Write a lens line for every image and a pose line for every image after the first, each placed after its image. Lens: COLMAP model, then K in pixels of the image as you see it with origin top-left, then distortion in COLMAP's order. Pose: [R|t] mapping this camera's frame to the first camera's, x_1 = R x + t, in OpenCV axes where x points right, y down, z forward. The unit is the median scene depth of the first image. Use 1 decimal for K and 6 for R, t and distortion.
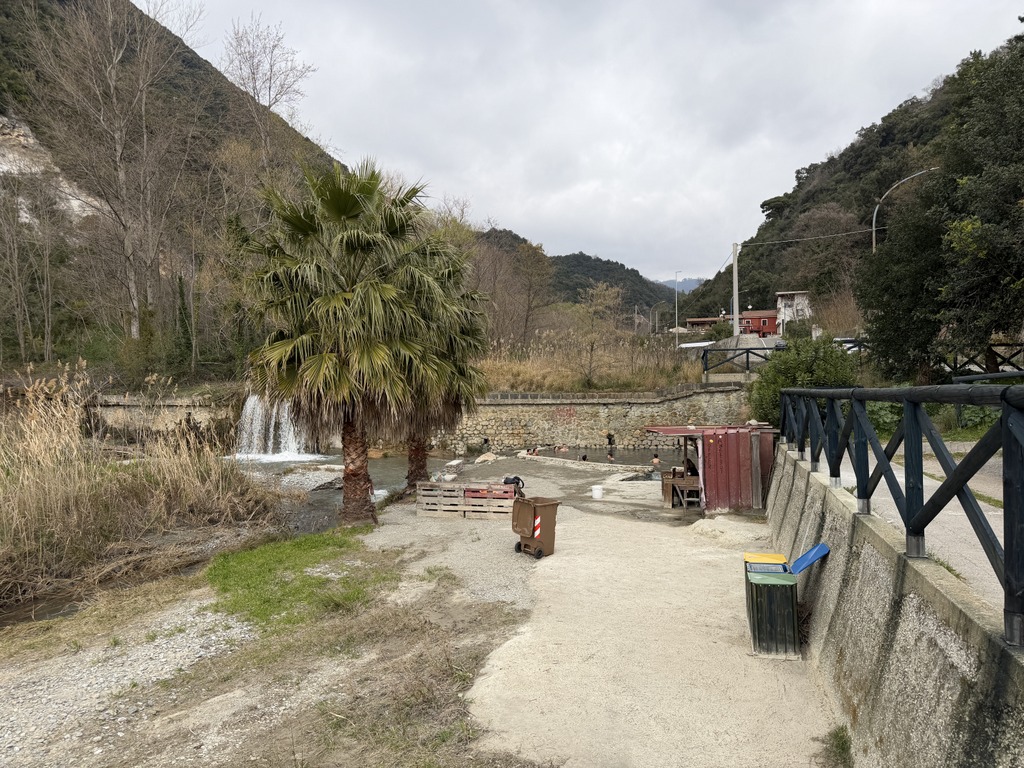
lens RADIAL K [[709.1, 0, 493.3], [0, 709.1, 383.2], [0, 0, 1]] dist [-0.028704, 0.002068]
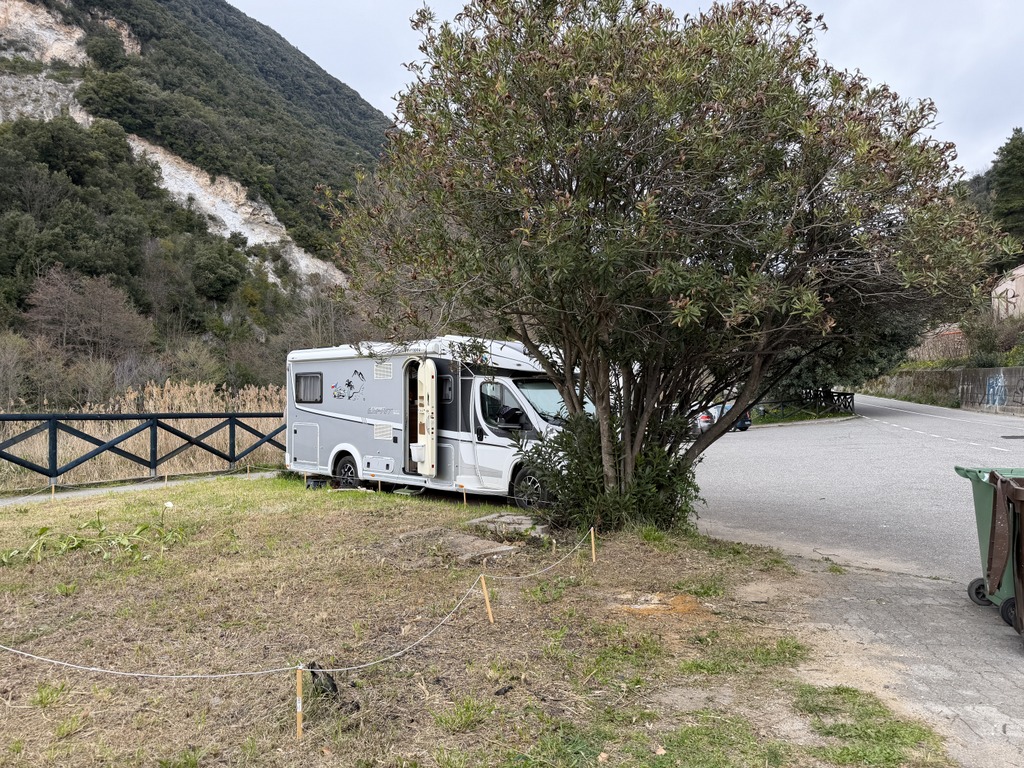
lens RADIAL K [[709.1, 0, 493.3], [0, 709.1, 383.2], [0, 0, 1]] dist [-0.028704, 0.002068]
pose [[0.977128, 0.003500, -0.212622, 0.034364], [-0.008987, 0.999651, -0.024845, -0.003924], [0.212461, 0.026188, 0.976819, -0.207040]]
